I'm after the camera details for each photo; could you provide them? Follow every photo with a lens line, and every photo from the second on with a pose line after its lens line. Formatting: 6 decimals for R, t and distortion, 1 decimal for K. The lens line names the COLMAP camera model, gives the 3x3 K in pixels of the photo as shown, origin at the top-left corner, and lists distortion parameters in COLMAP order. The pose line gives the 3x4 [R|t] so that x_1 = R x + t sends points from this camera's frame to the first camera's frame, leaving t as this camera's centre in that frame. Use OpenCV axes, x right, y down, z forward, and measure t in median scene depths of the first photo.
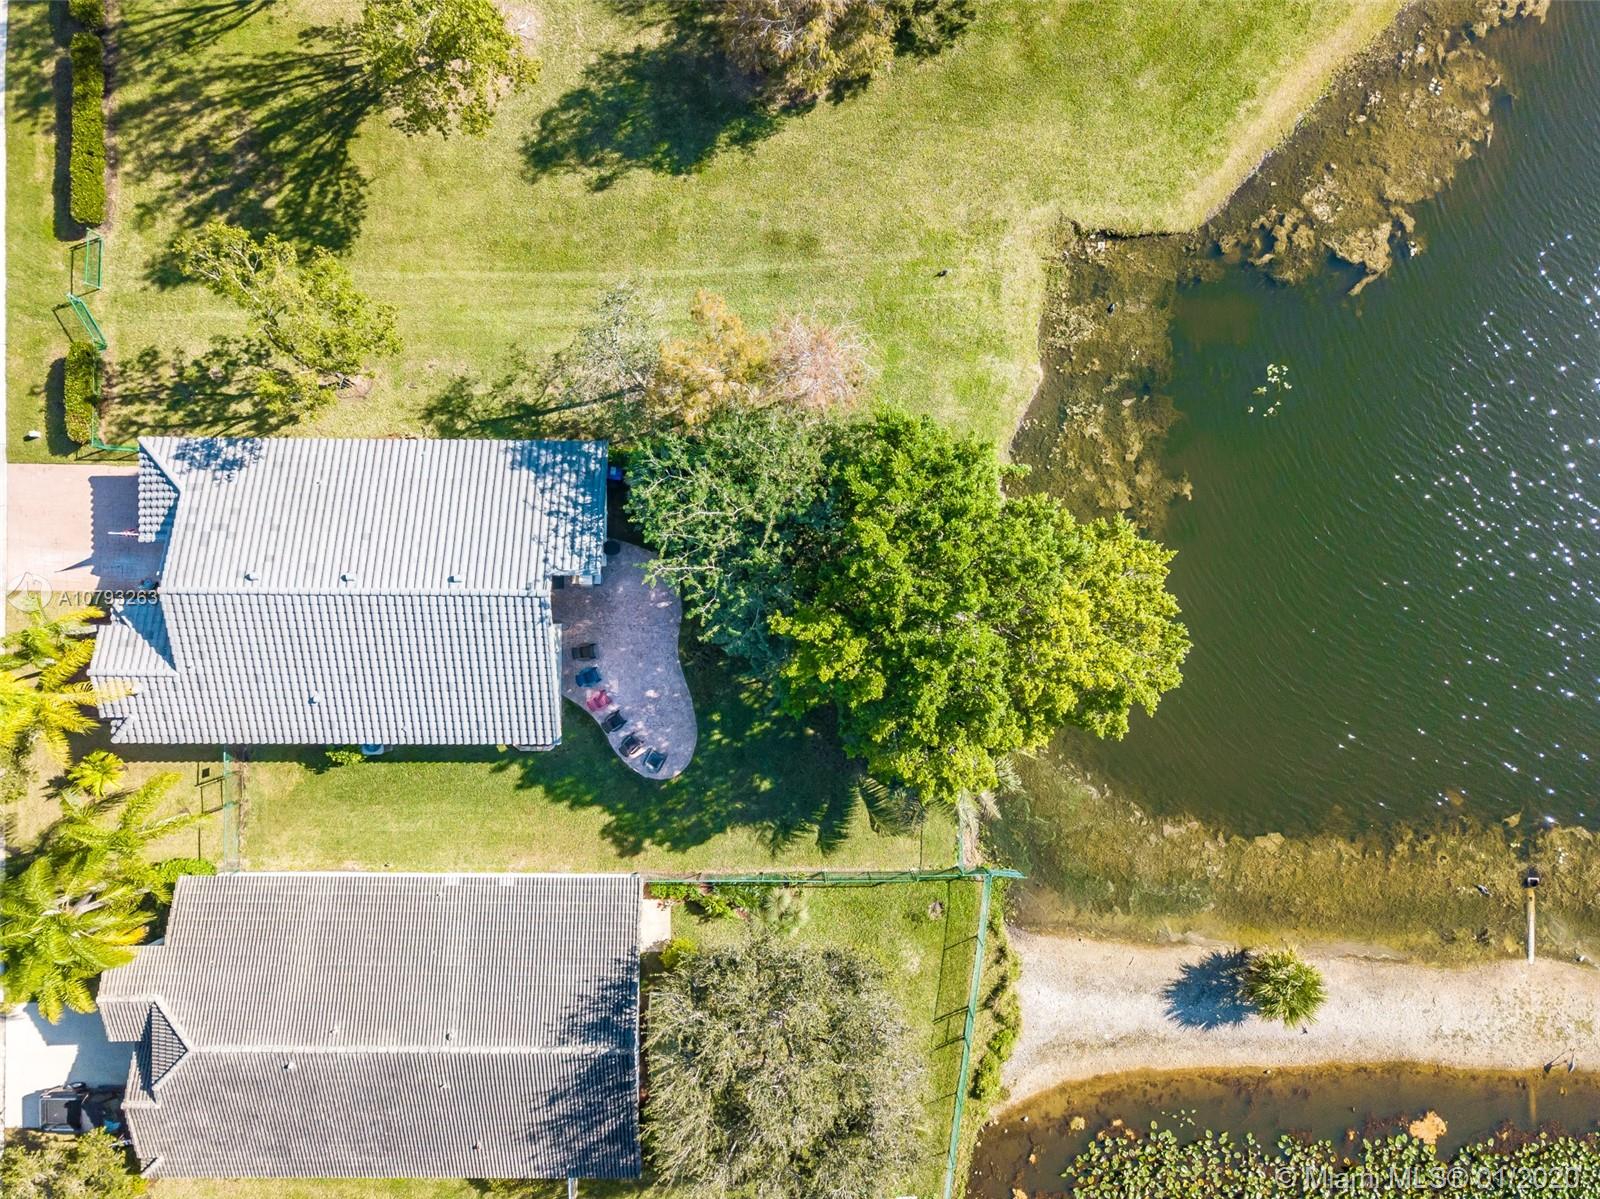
lens RADIAL K [[1254.1, 0, 809.2], [0, 1254.1, 602.3], [0, 0, 1]] dist [0.015448, -0.015255]
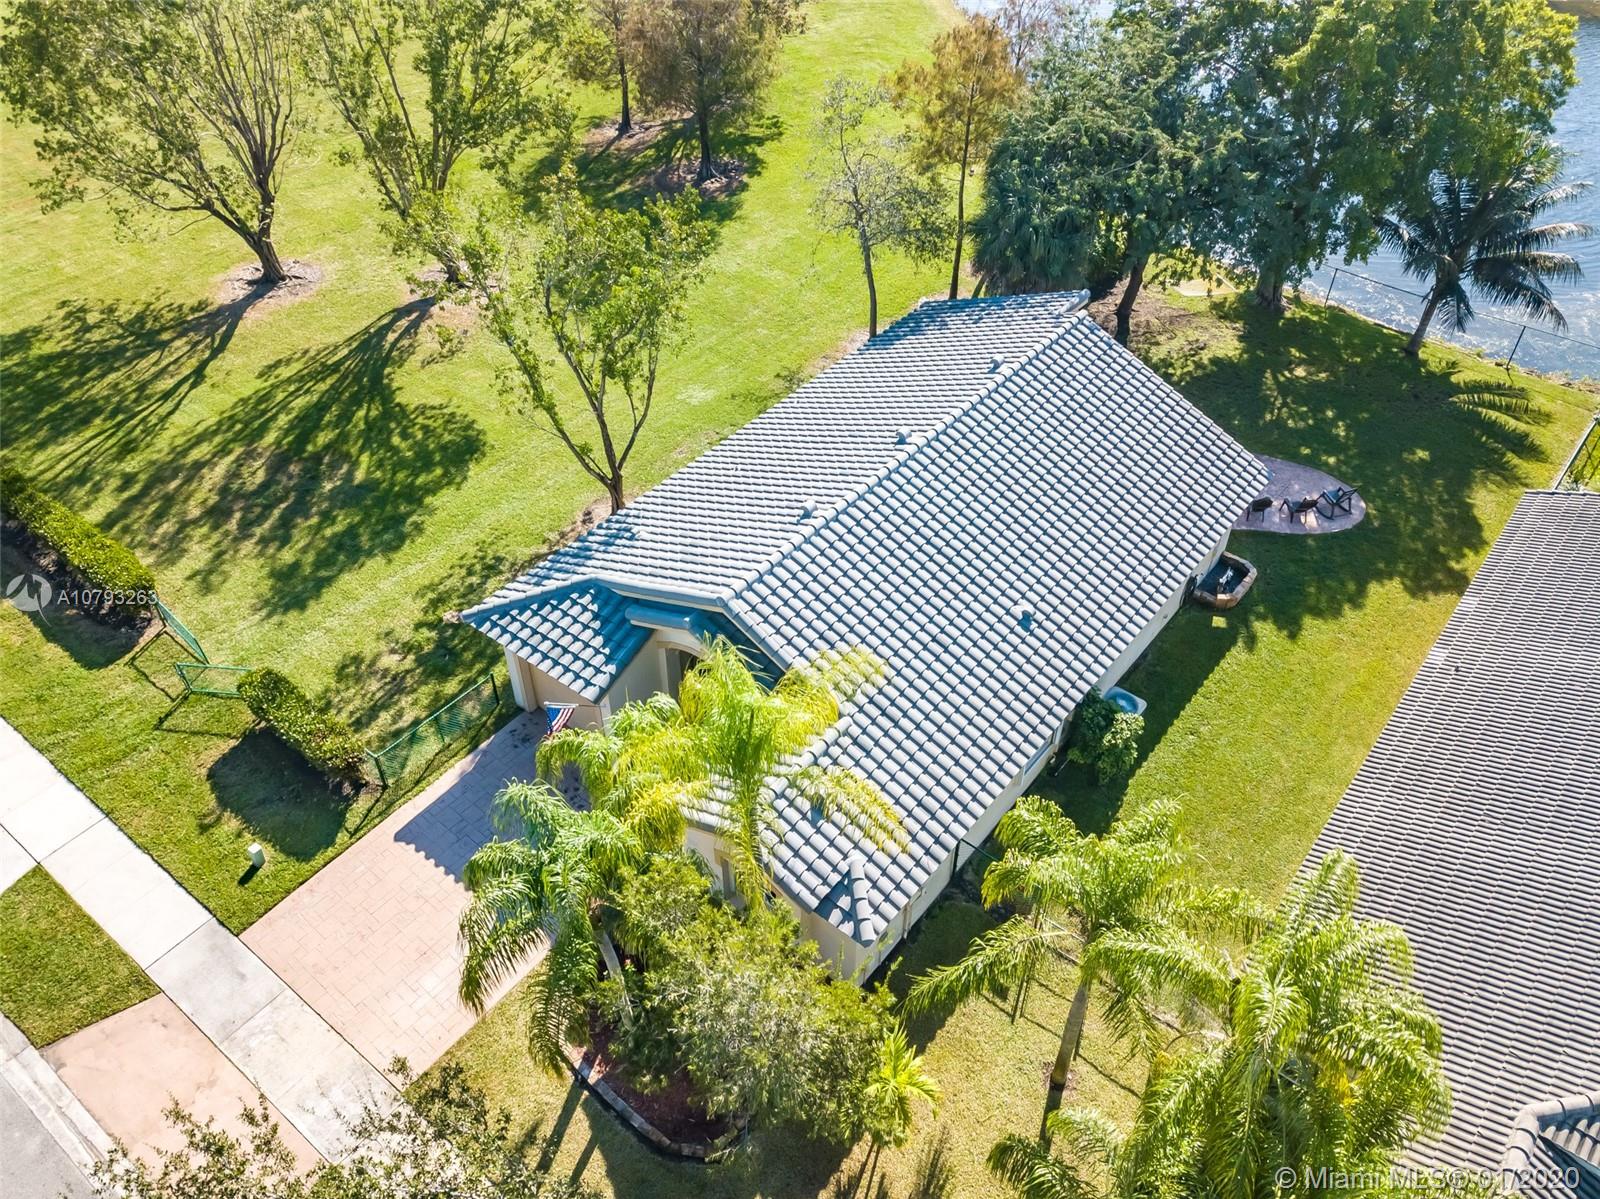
lens RADIAL K [[1231.1, 0, 811.3], [0, 1231.1, 608.9], [0, 0, 1]] dist [0.008557, 0.006710]
pose [[0.613009, -0.538755, 0.577896, -0.712494], [0.789940, 0.404355, -0.460969, 0.233571], [0.014674, 0.739081, 0.673457, 0.592152]]
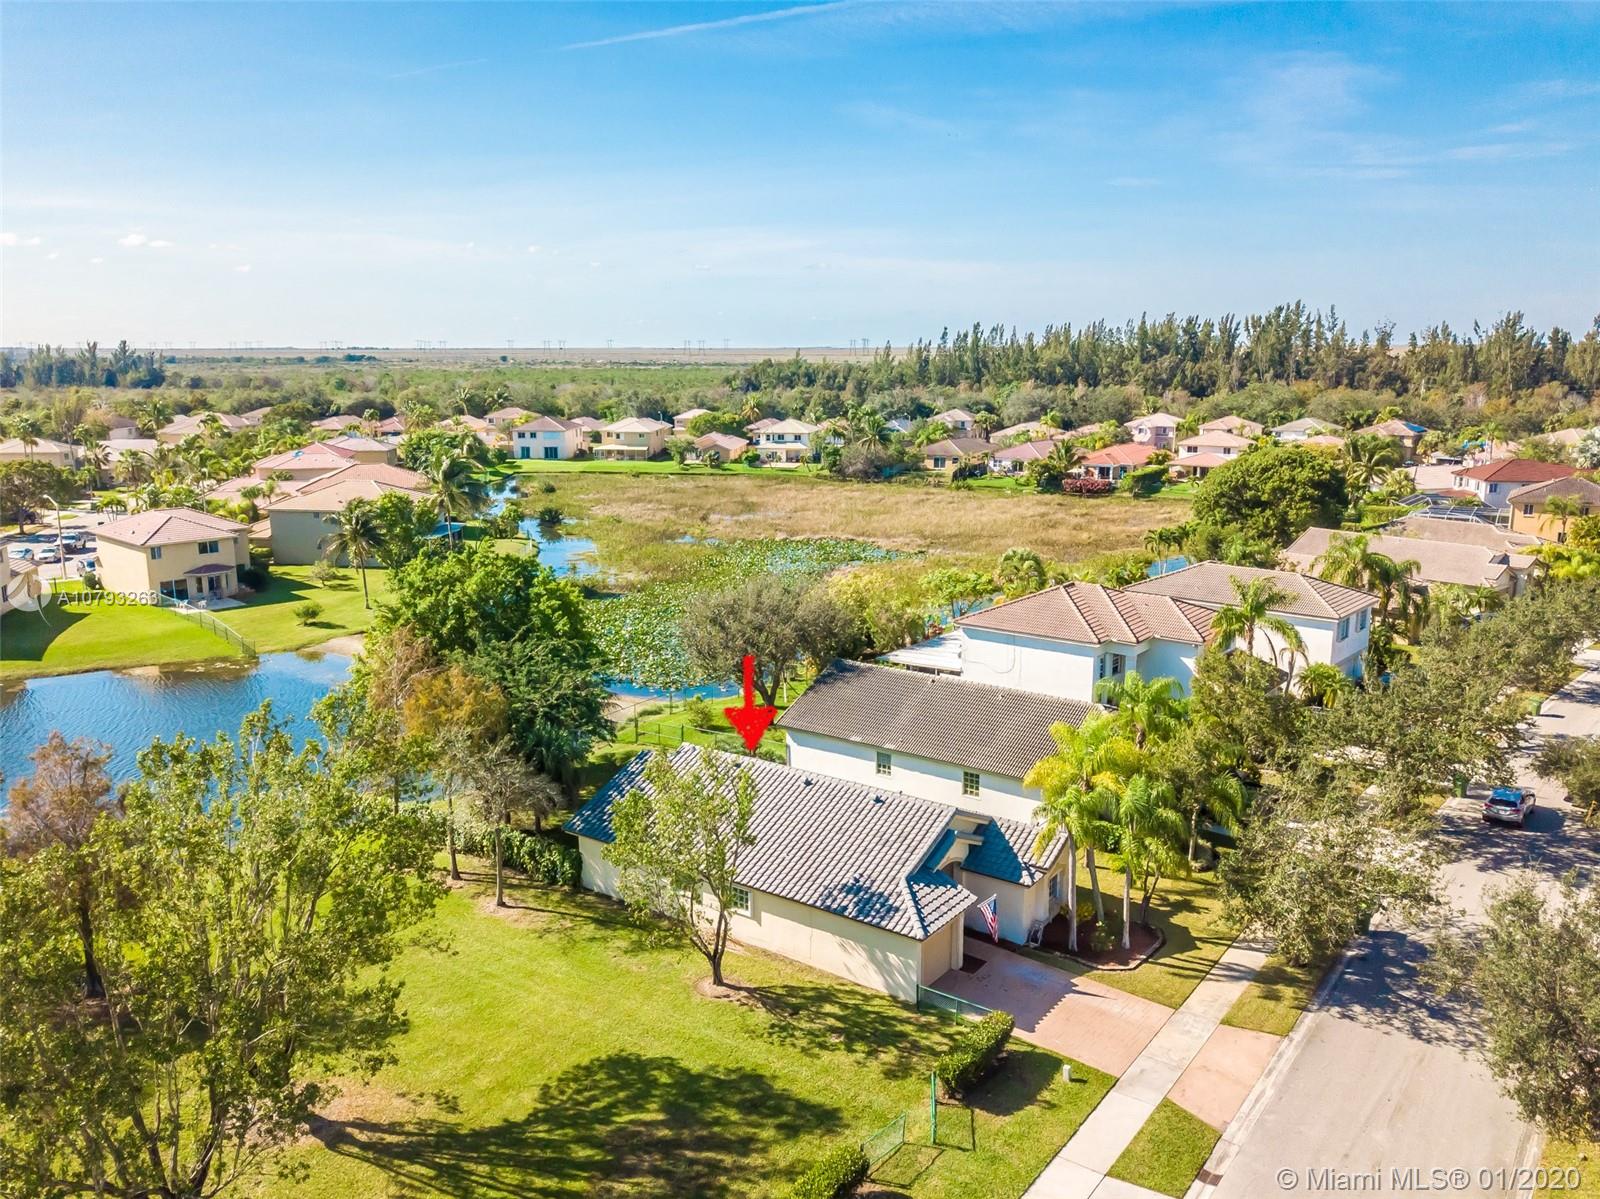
lens RADIAL K [[1254.1, 0, 809.2], [0, 1254.1, 602.3], [0, 0, 1]] dist [0.015448, -0.015255]
pose [[-0.817978, -0.124136, 0.561697, -0.890564], [0.575227, -0.185261, 0.796738, -0.806276], [0.005157, 0.974817, 0.222946, 0.531694]]
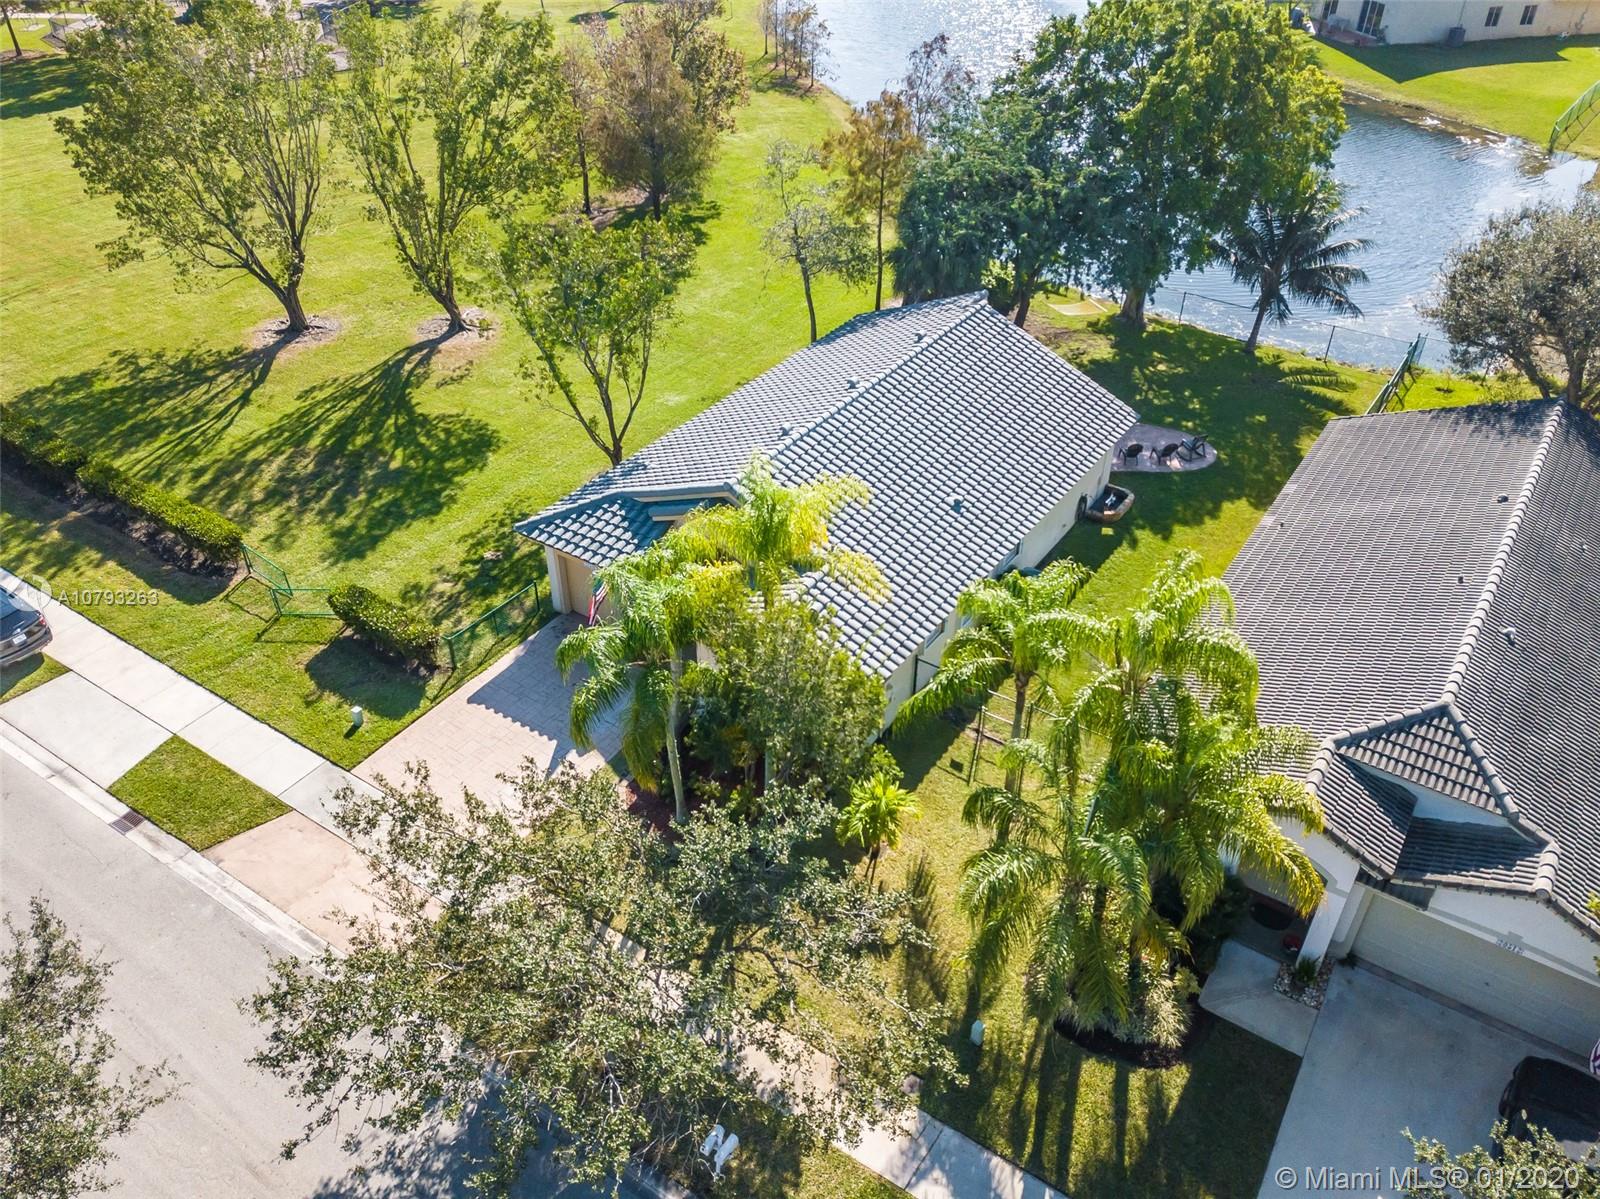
lens RADIAL K [[1229.4, 0, 806.2], [0, 1229.4, 601.9], [0, 0, 1]] dist [0.034642, -0.034060]
pose [[0.548281, -0.496457, 0.672993, -0.881011], [0.836162, 0.311096, -0.451722, 0.317456], [0.014895, 0.810401, 0.585686, 0.592444]]
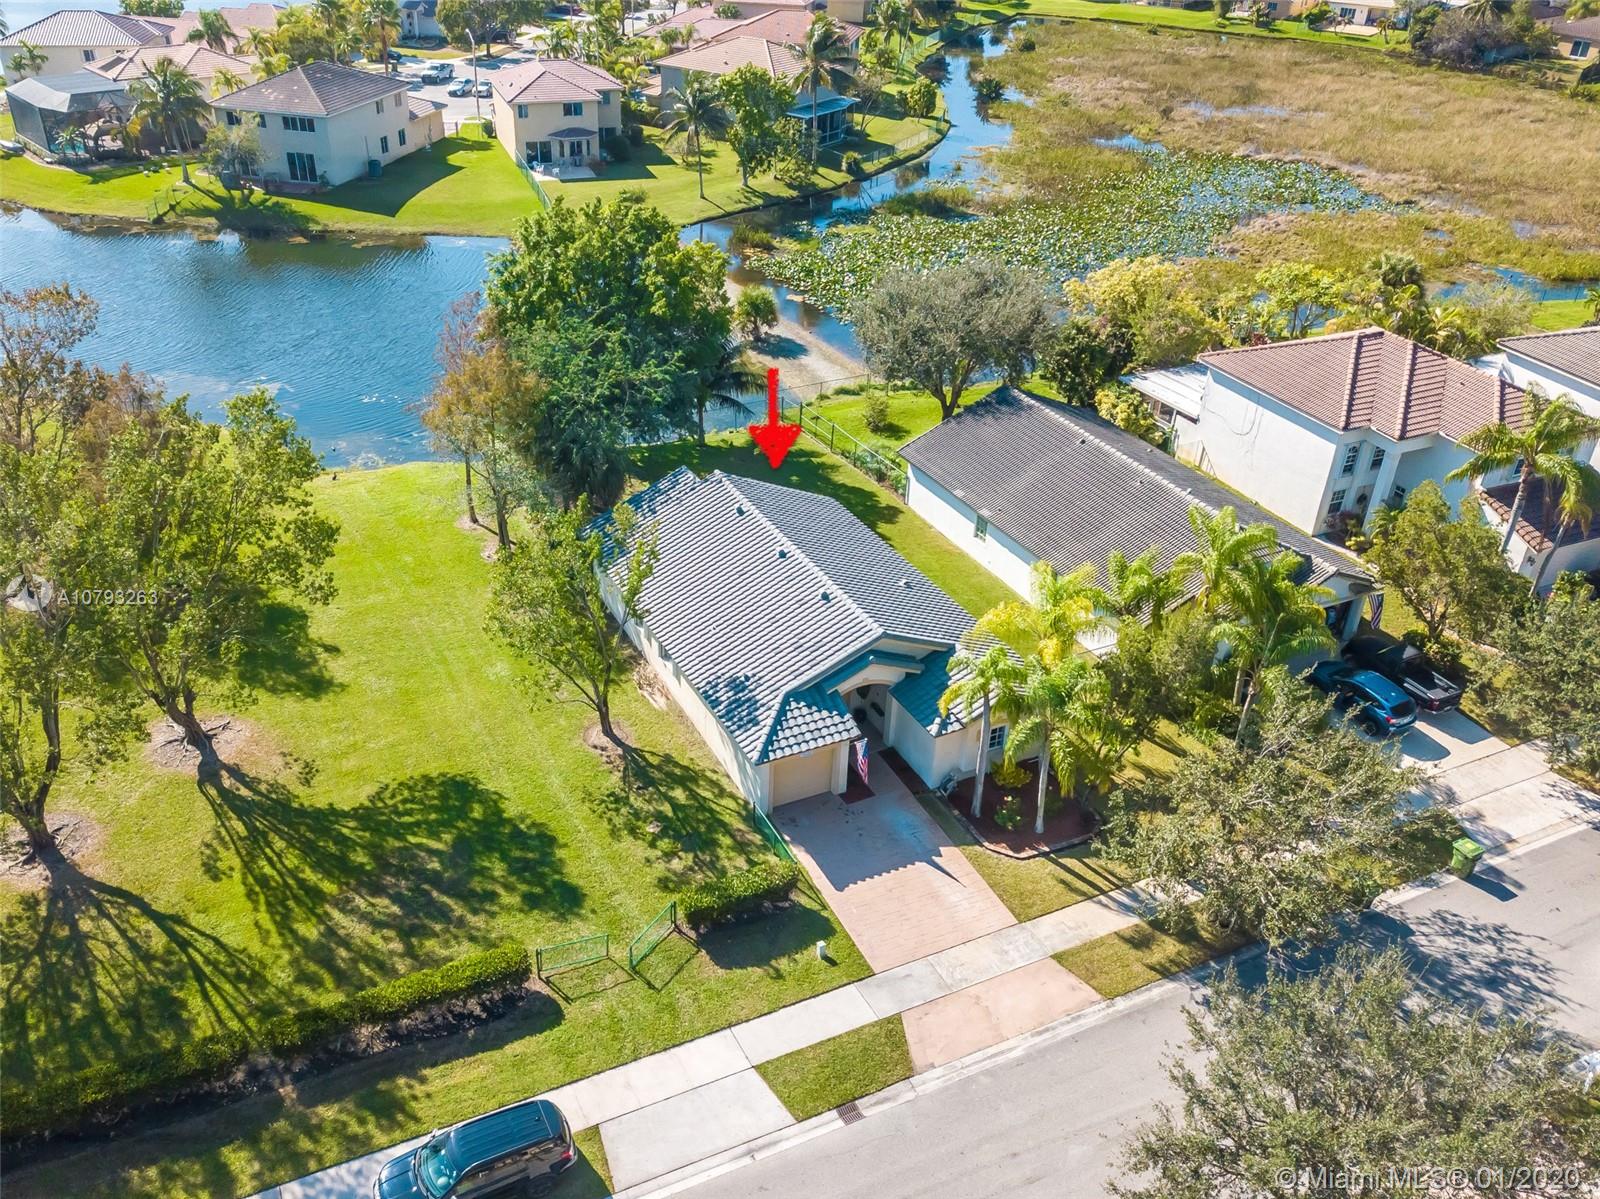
lens RADIAL K [[1330.2, 0, 744.3], [0, 1330.2, 639.2], [0, 0, 1]] dist [0.013340, -0.008757]
pose [[-0.433472, -0.498972, 0.750420, -1.095984], [0.901167, -0.240051, 0.360934, -0.416717], [0.000043, 0.832708, 0.553712, 0.409142]]
